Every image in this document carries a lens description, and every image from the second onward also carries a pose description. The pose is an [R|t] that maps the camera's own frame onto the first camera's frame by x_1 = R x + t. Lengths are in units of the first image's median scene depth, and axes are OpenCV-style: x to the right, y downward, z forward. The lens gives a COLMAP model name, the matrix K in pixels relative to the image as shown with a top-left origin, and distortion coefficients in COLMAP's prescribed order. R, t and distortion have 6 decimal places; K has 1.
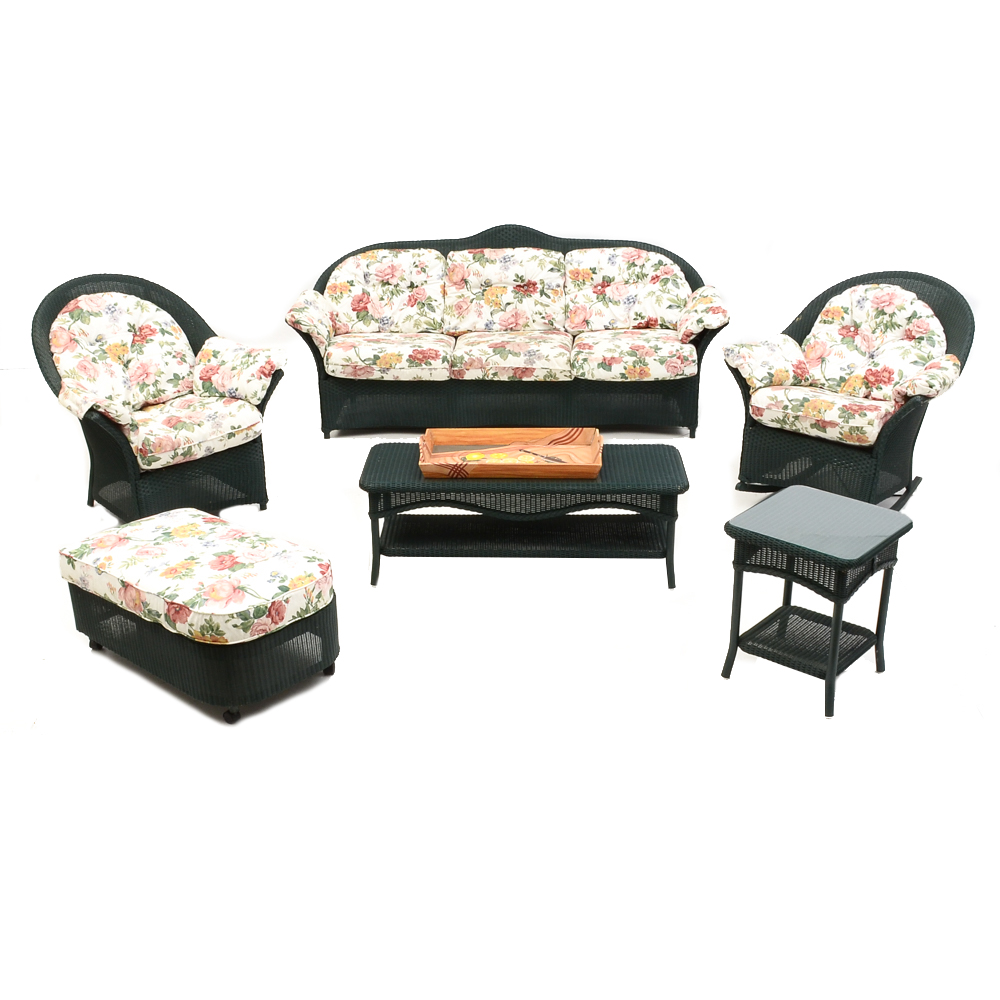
lens RADIAL K [[1335.3, 0, 490.1], [0, 1335.3, 496.3], [0, 0, 1]] dist [-0.120719, 0.000000]
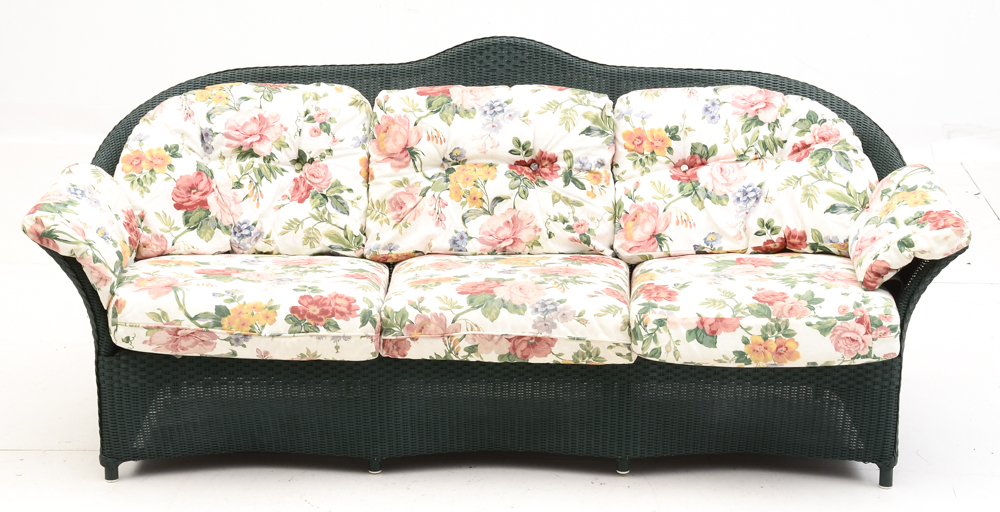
lens RADIAL K [[2151.0, 0, 488.3], [0, 2151.0, 277.7], [0, 0, 1]] dist [0.431492, 0.000000]
pose [[0.999594, 0.012963, 0.025354, -0.009799], [-0.010774, 0.996351, -0.084668, -0.048955], [-0.026359, 0.084360, 0.996087, 0.215330]]
